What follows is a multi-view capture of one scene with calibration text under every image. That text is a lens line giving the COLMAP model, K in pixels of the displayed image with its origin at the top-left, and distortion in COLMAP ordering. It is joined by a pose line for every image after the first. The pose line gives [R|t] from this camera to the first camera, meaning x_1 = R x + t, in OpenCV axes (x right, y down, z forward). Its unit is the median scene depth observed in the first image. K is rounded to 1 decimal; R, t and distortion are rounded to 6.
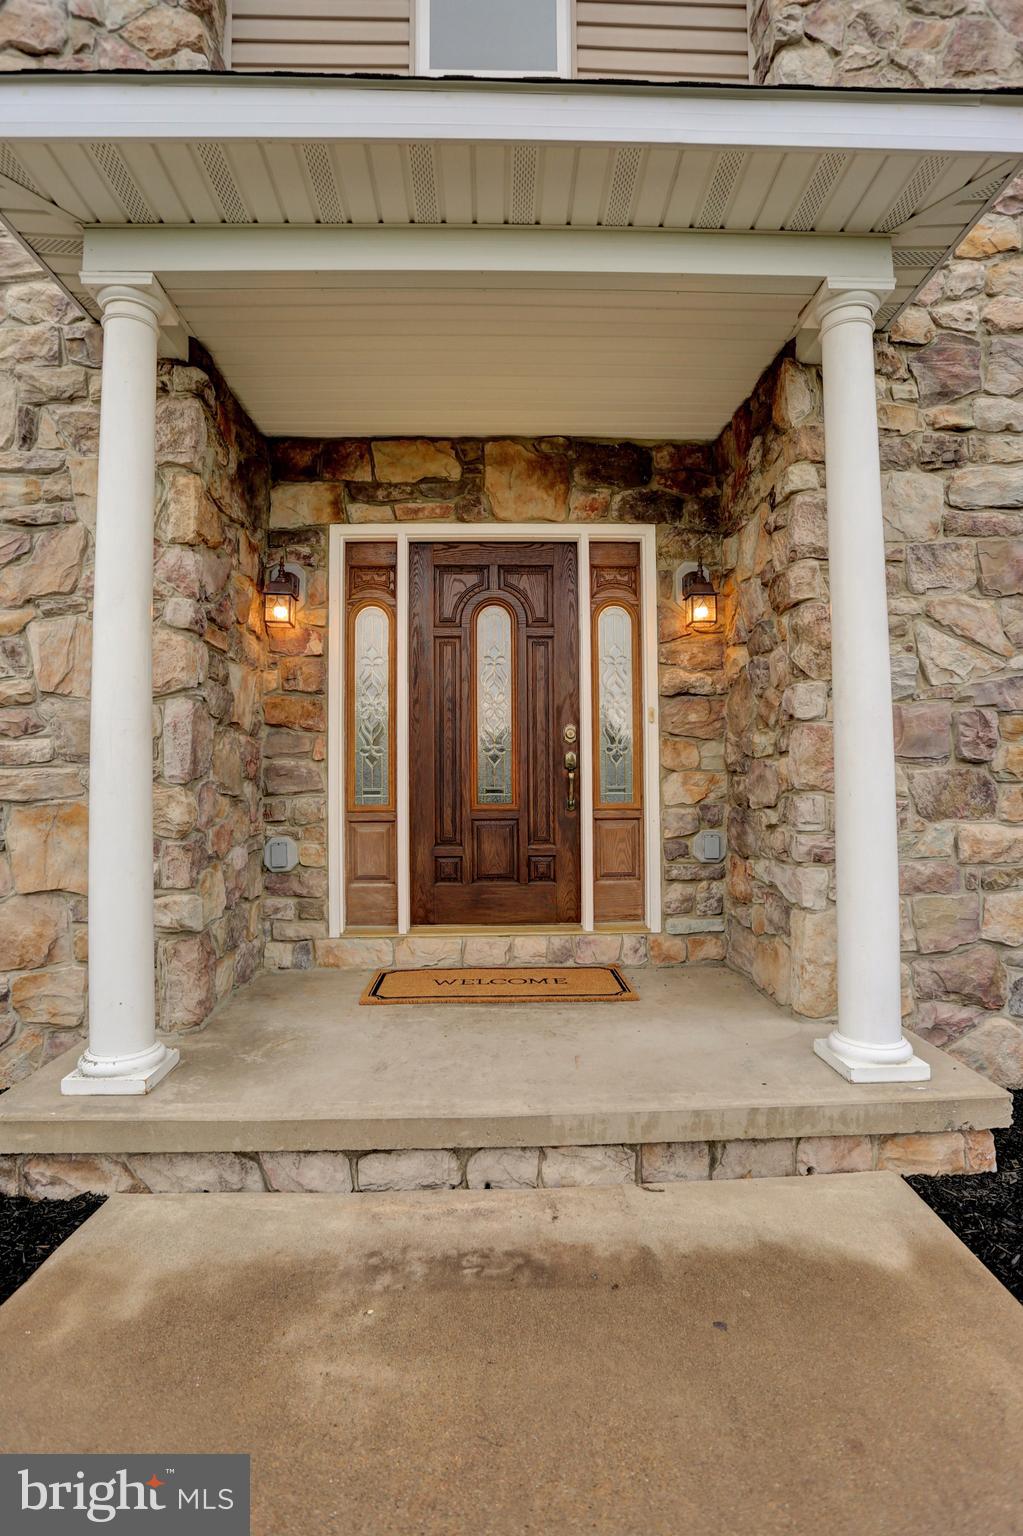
lens RADIAL K [[767.6, 0, 512.1], [0, 767.6, 770.3], [0, 0, 1]] dist [-0.033909, 0.000561]
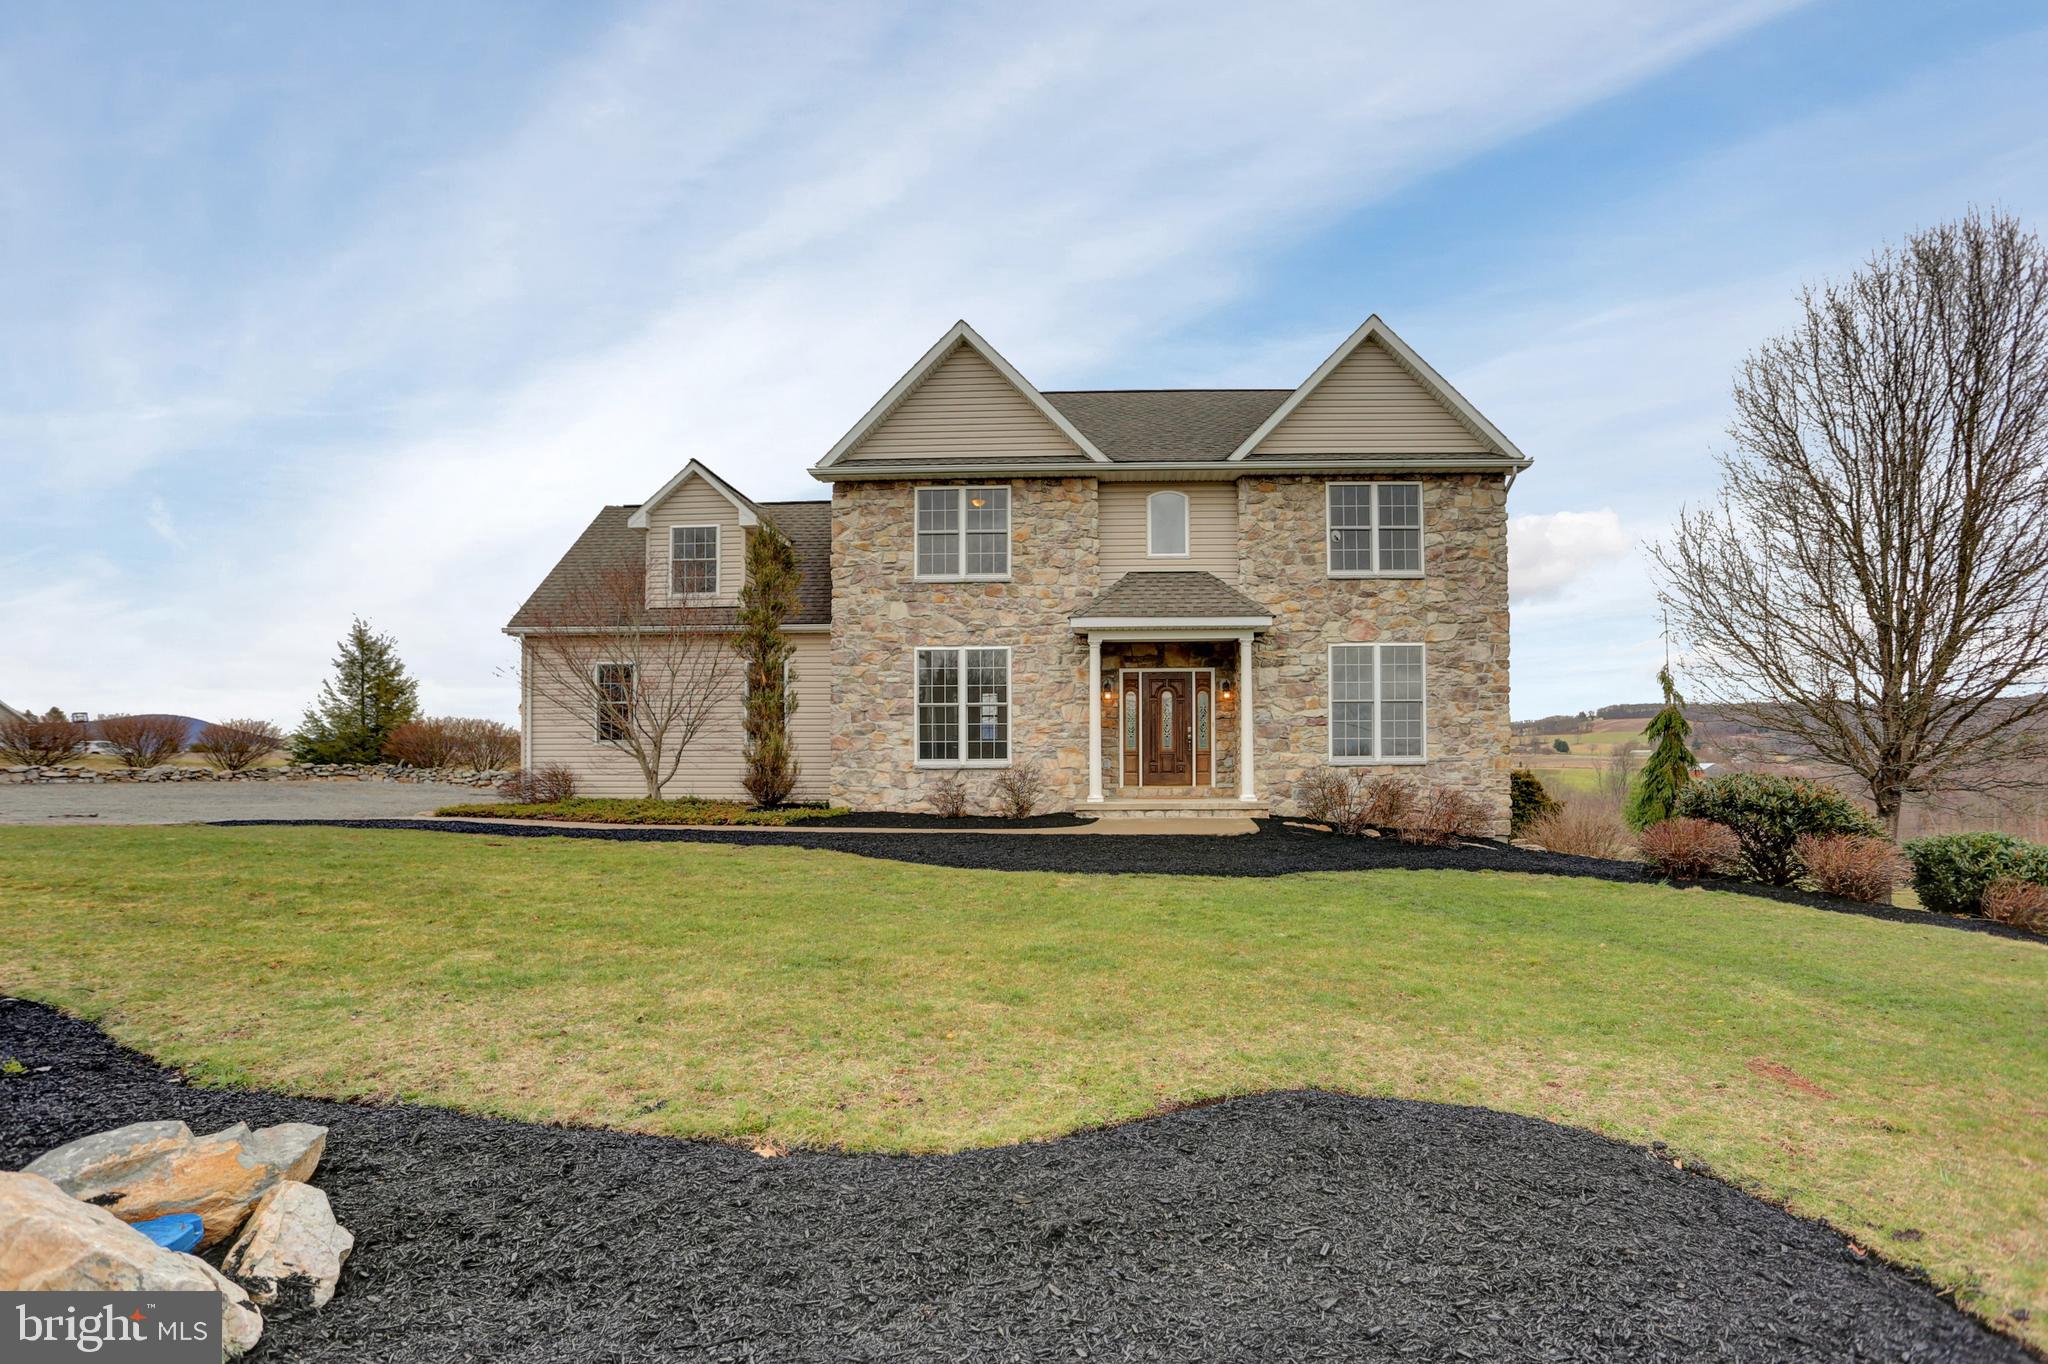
lens RADIAL K [[1023.5, 0, 1094.2], [0, 1023.5, 726.4], [0, 0, 1]] dist [-0.033909, 0.000561]
pose [[0.998000, 0.003335, -0.063122, -0.059586], [-0.004594, 0.999793, -0.019819, 0.030522], [0.063042, 0.020069, 0.997809, -3.590563]]
